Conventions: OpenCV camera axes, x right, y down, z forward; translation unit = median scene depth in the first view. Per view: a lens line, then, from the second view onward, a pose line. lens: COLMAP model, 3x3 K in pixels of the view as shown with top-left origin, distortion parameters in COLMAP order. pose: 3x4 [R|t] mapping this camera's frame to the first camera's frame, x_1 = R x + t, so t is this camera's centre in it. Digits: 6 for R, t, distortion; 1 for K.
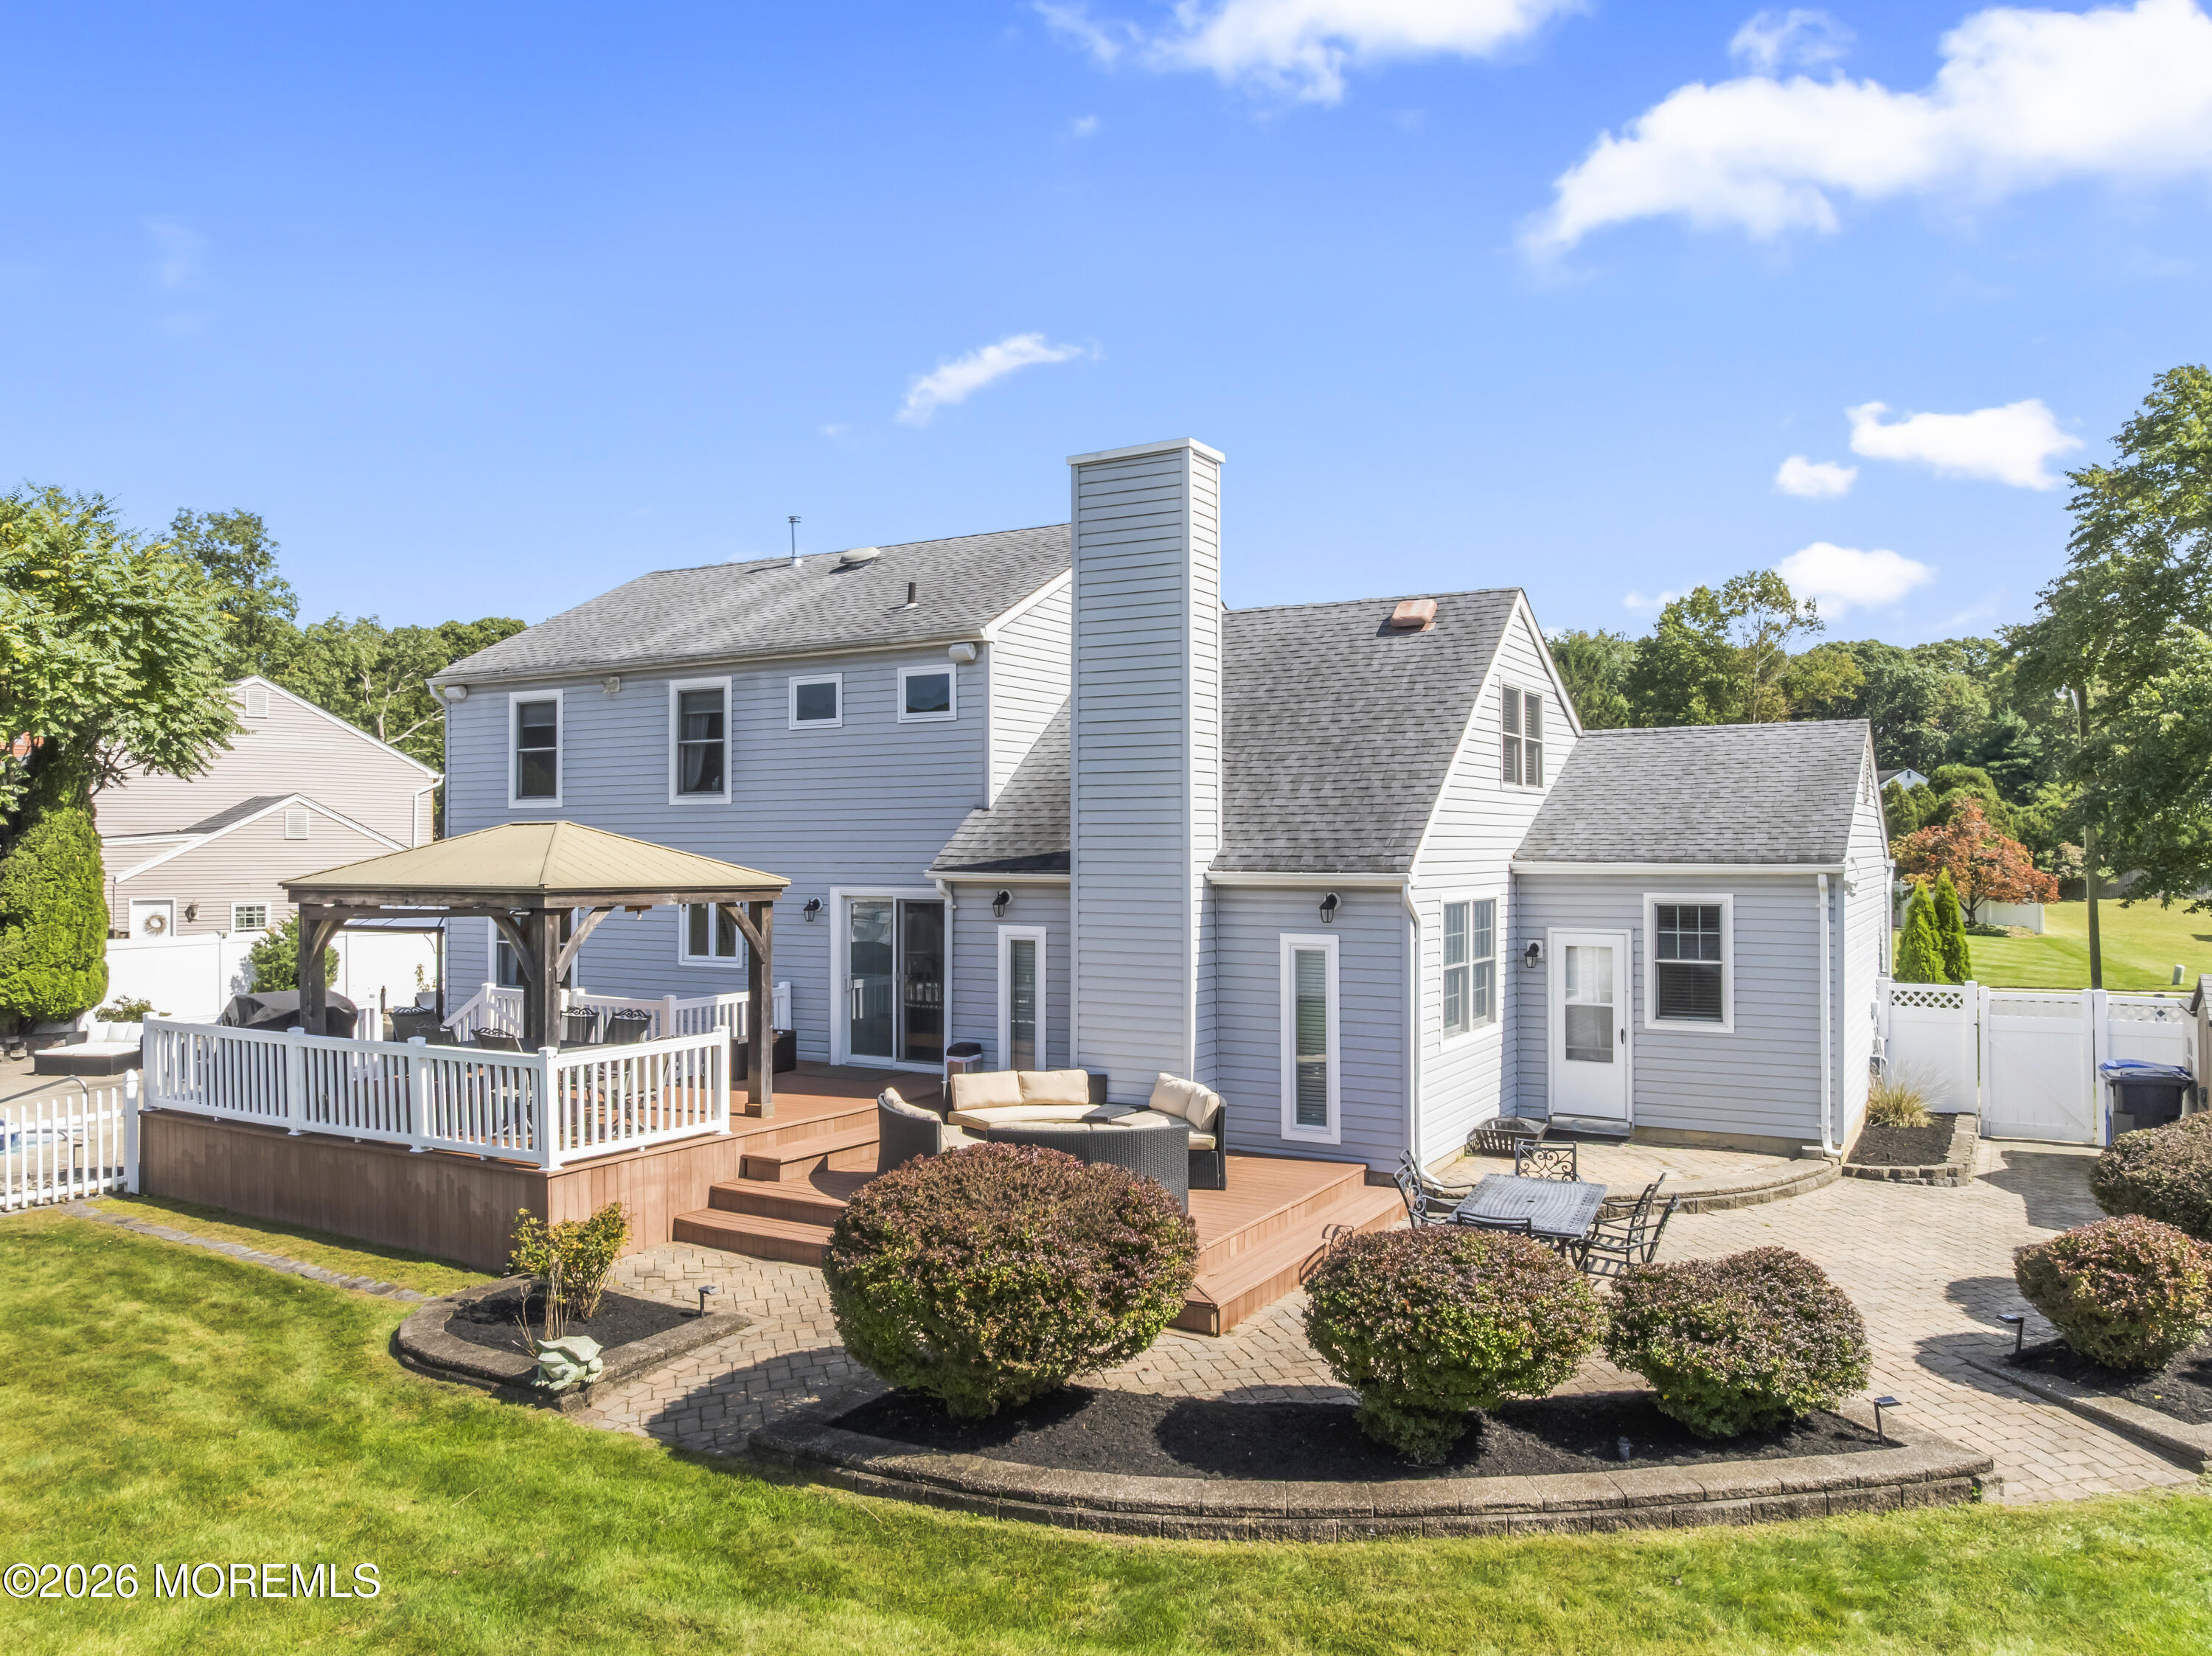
lens RADIAL K [[1601.2, 0, 1152.9], [0, 1601.2, 823.9], [0, 0, 1]] dist [-0.050393, 0.012334]
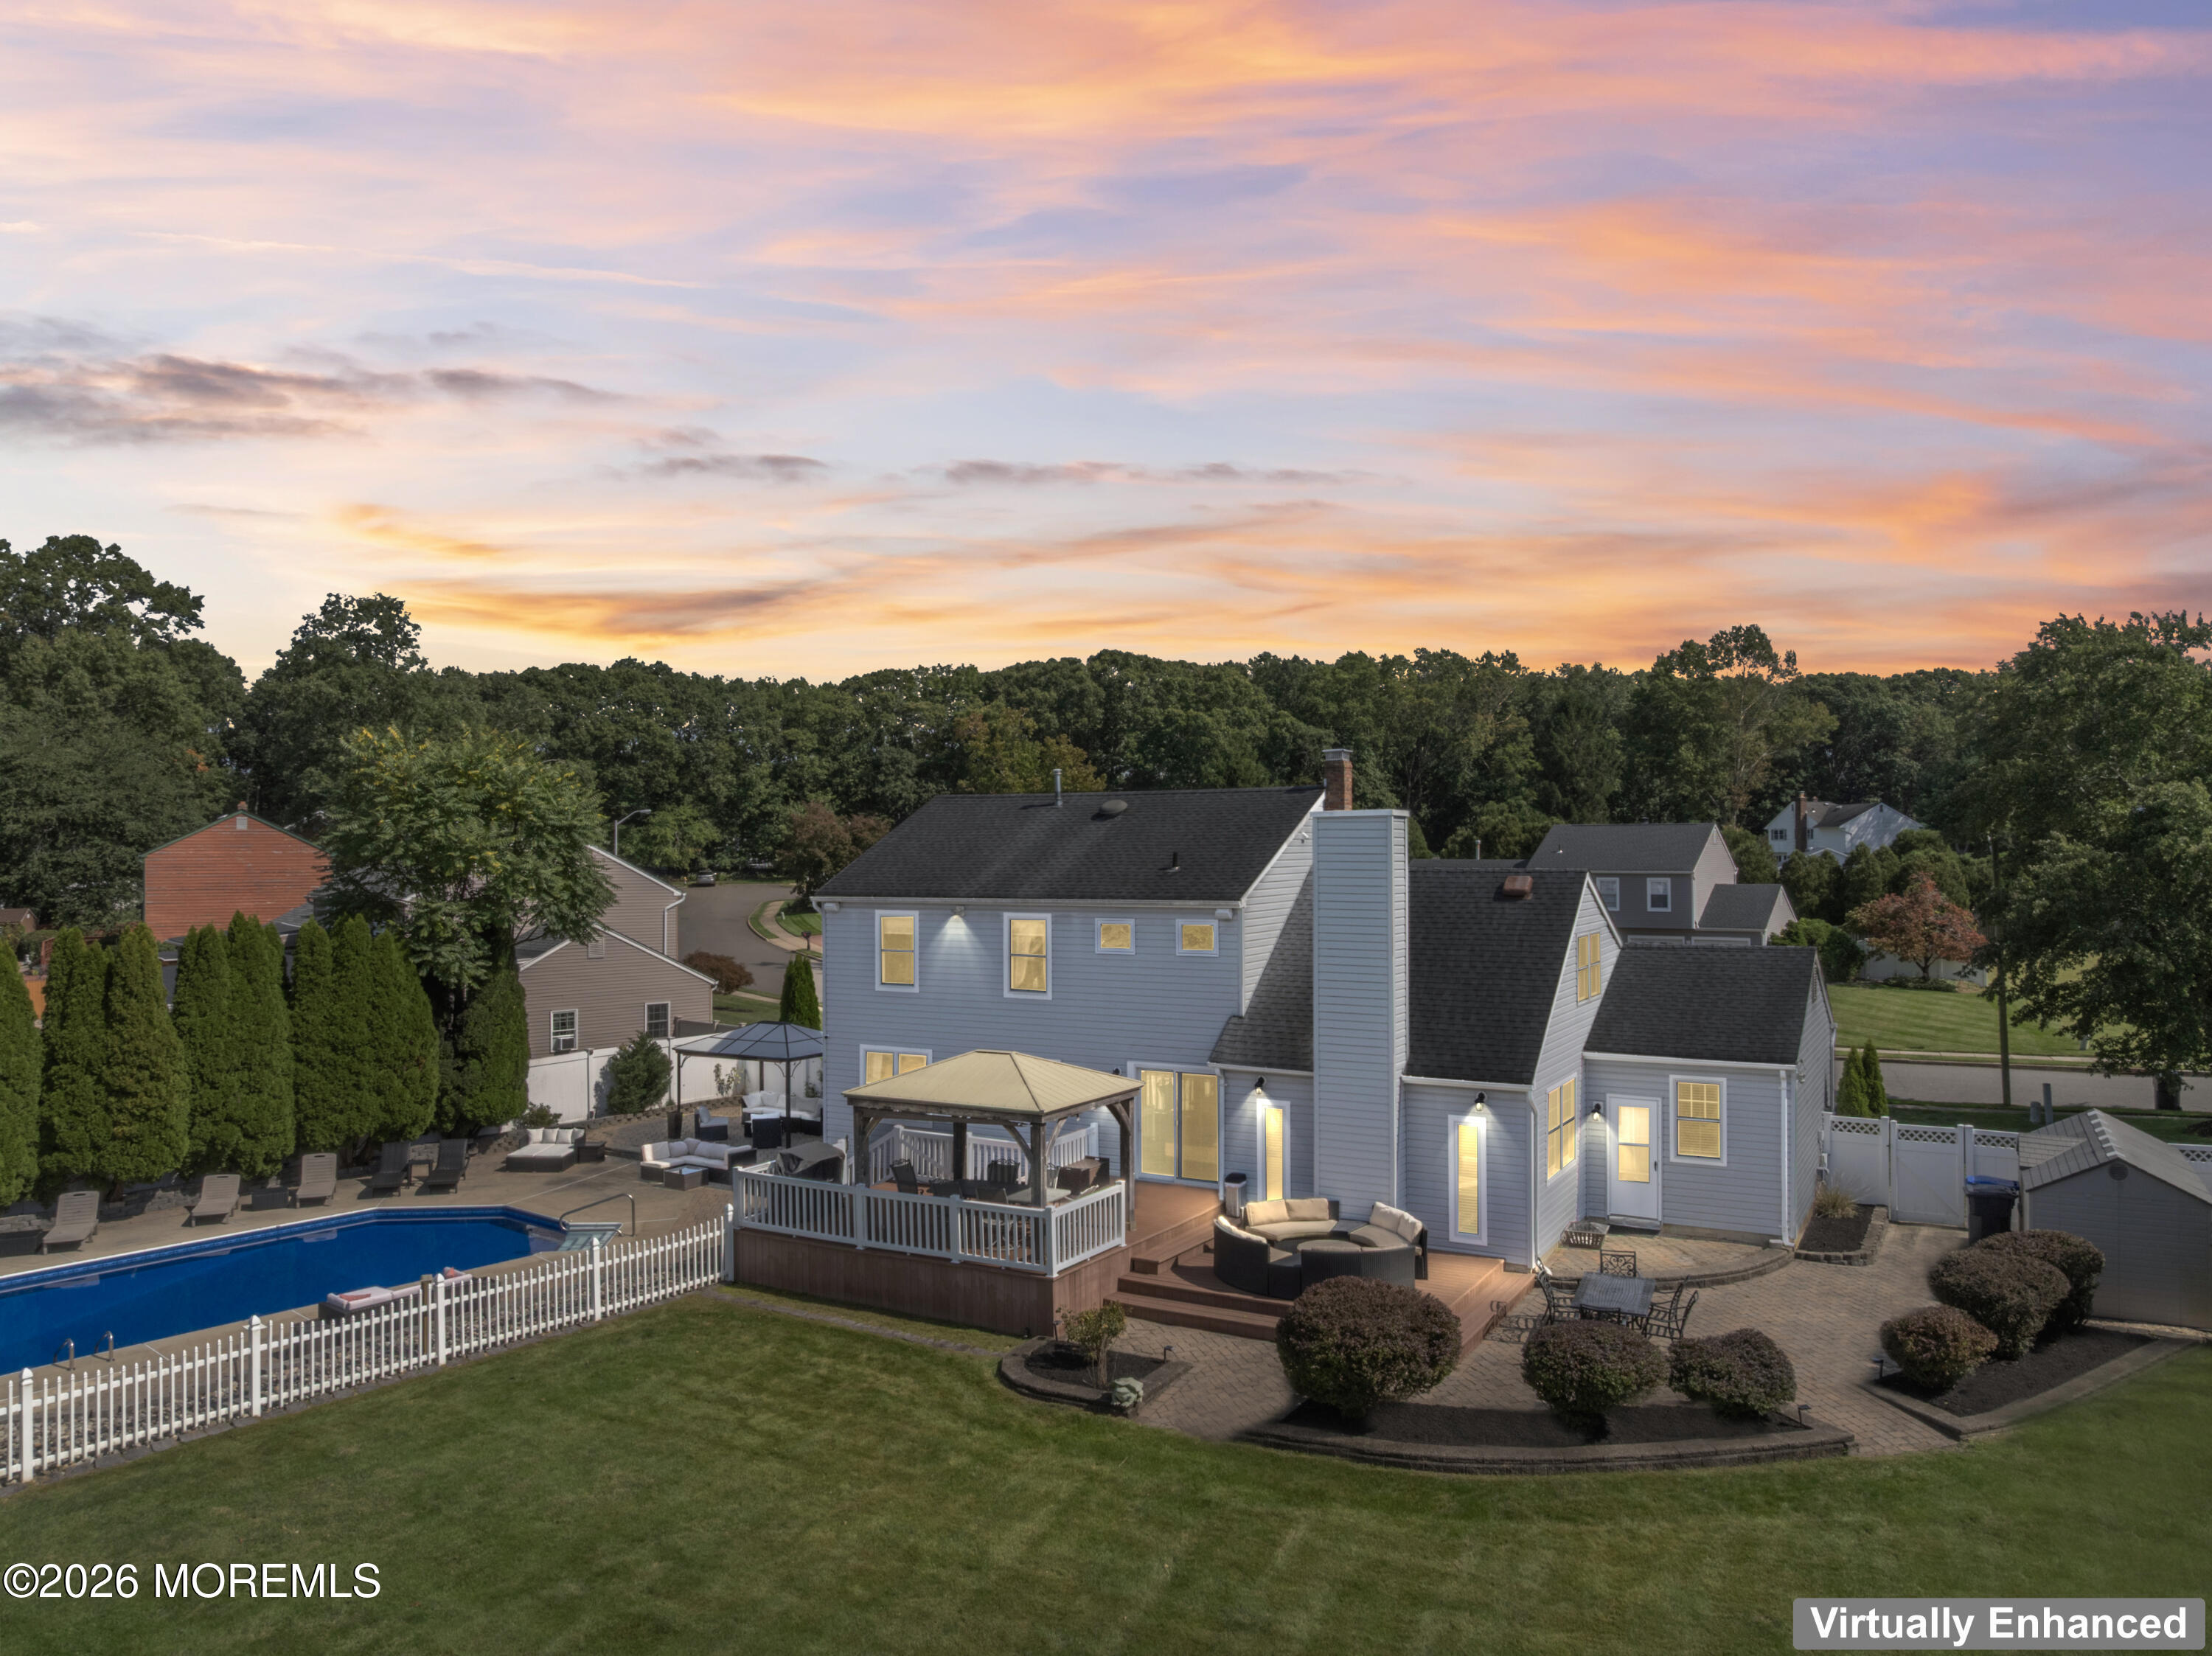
lens RADIAL K [[1601.2, 0, 1139.3], [0, 1601.2, 810.9], [0, 0, 1]] dist [-0.050393, 0.012334]
pose [[0.999992, -0.003892, 0.000944, -0.230509], [0.003889, 0.999987, 0.003242, -0.242626], [-0.000956, -0.003238, 0.999994, -0.607274]]
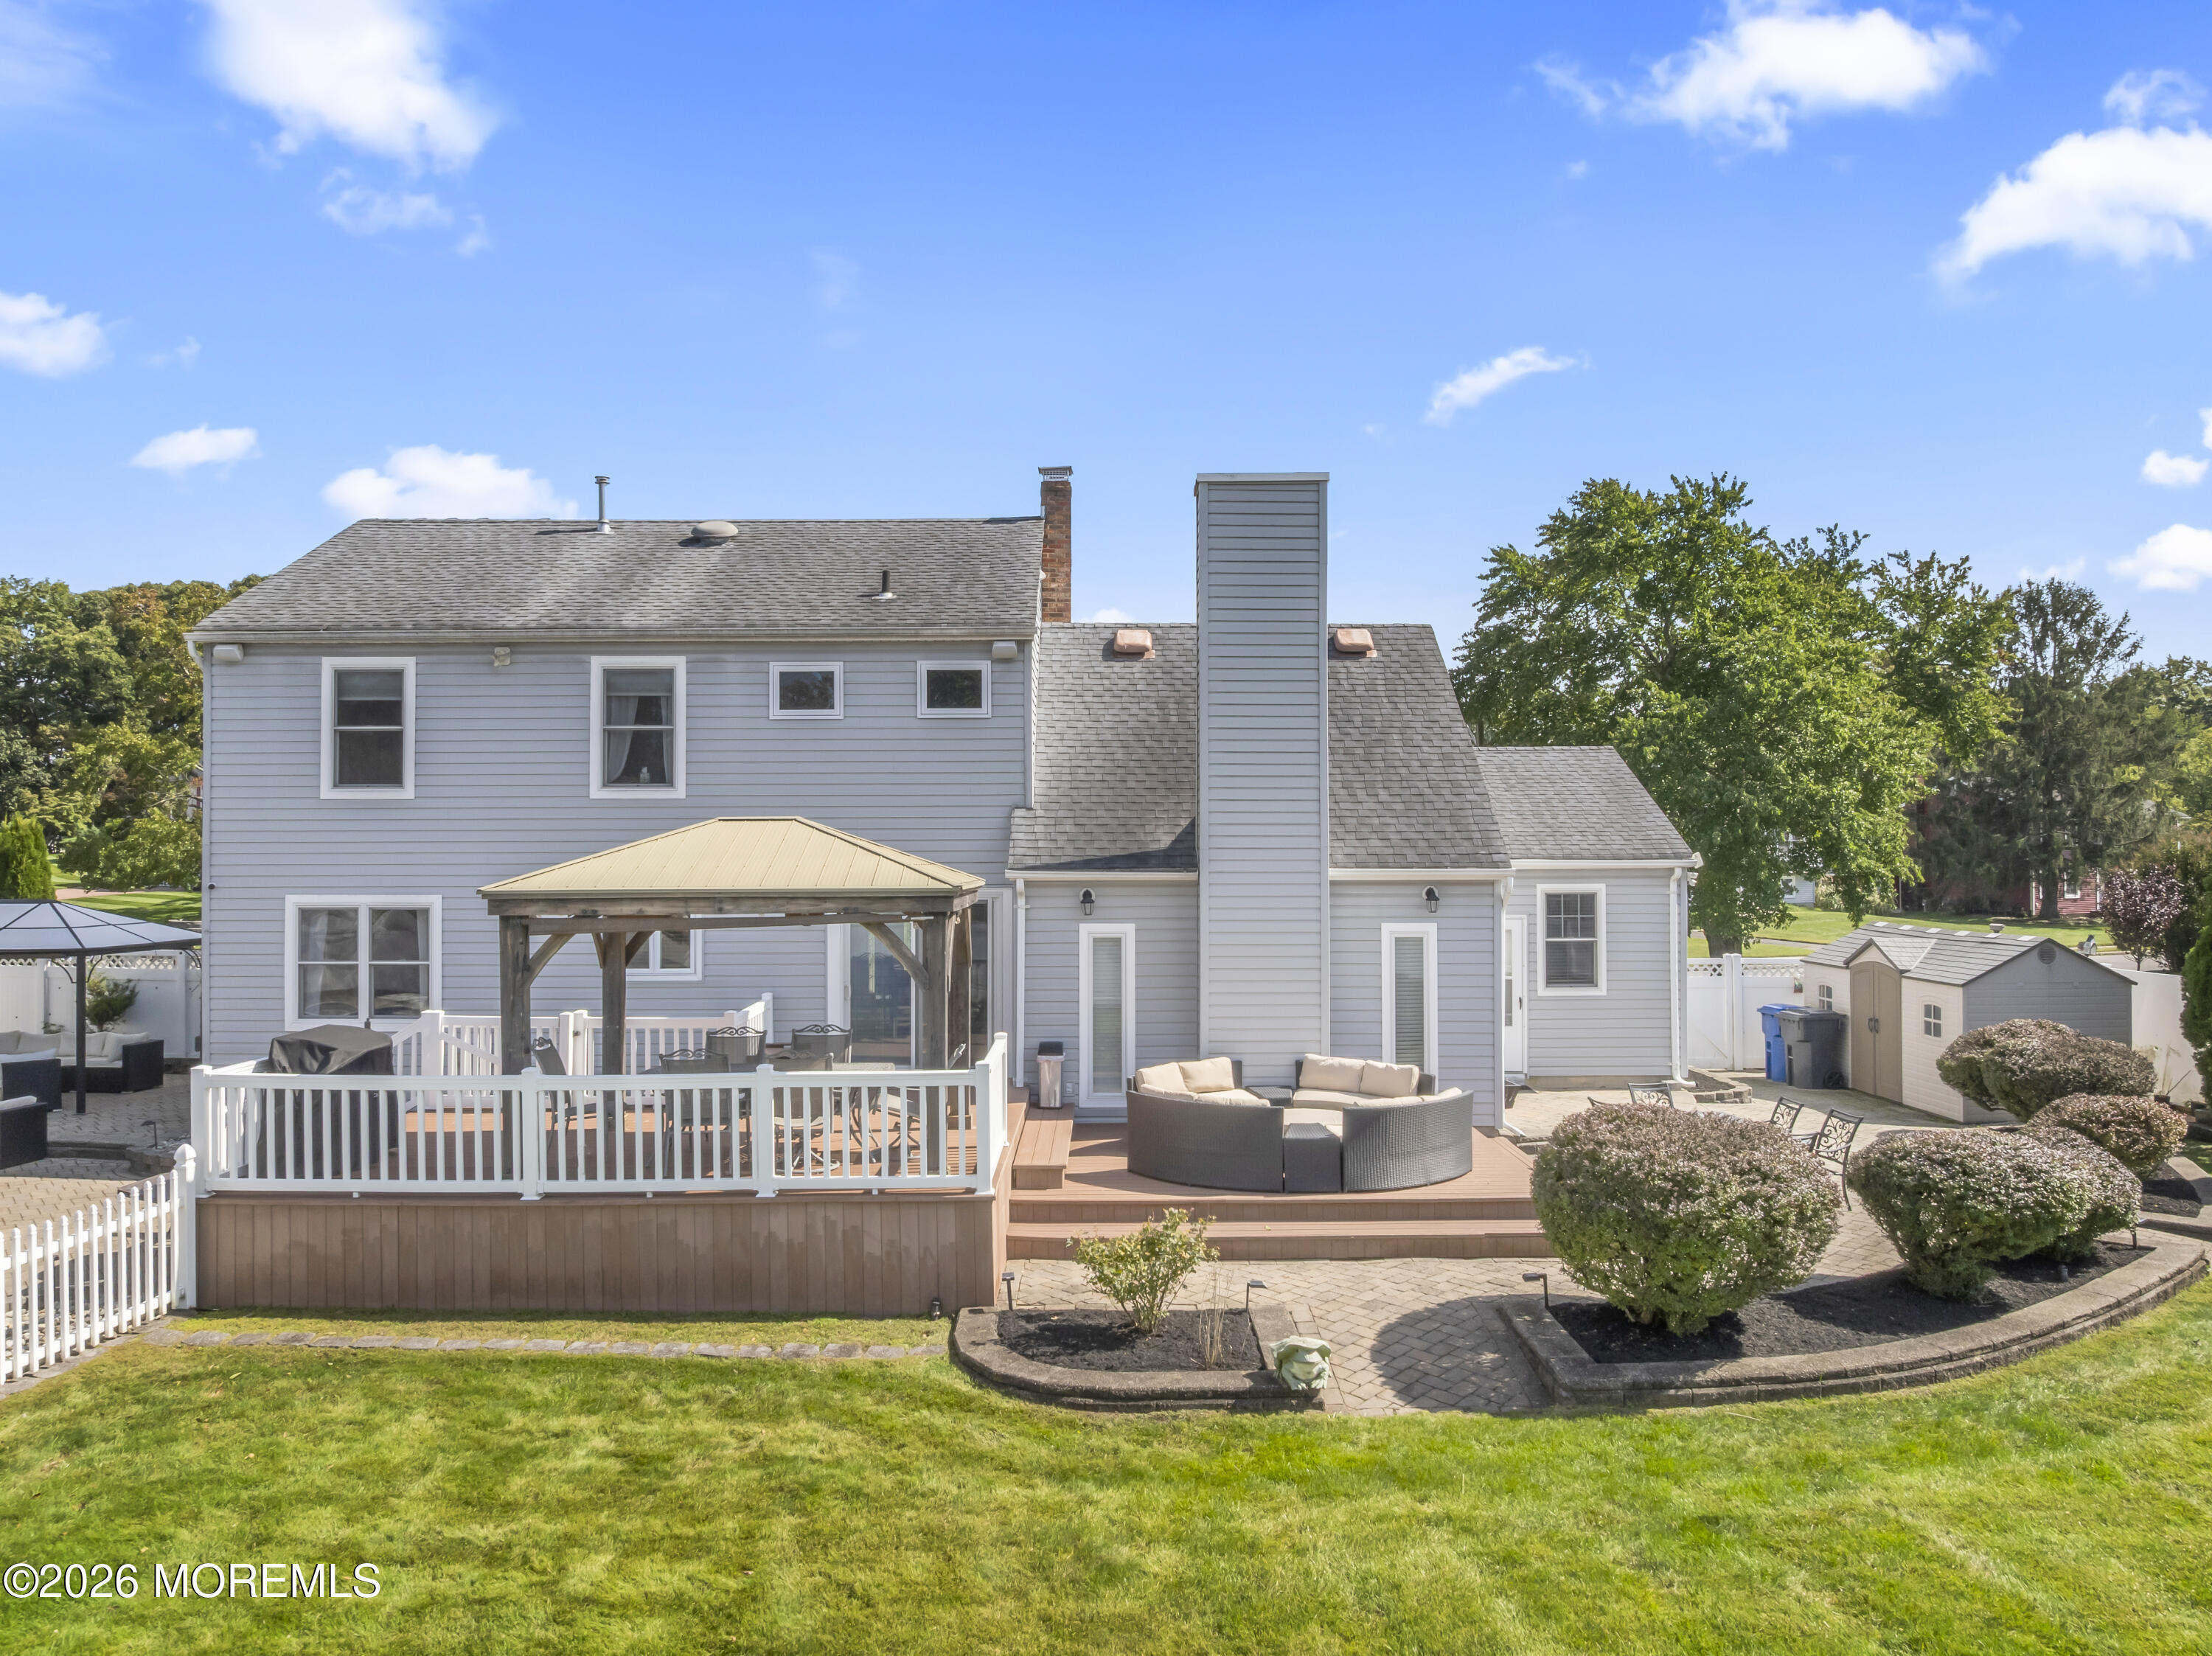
lens RADIAL K [[1601.2, 0, 1120.1], [0, 1601.2, 818.0], [0, 0, 1]] dist [-0.050393, 0.012334]
pose [[0.860917, 0.009060, 0.508664, -0.641114], [-0.006951, 0.999958, -0.006046, 0.002701], [-0.508697, 0.001669, 0.860944, 0.127014]]
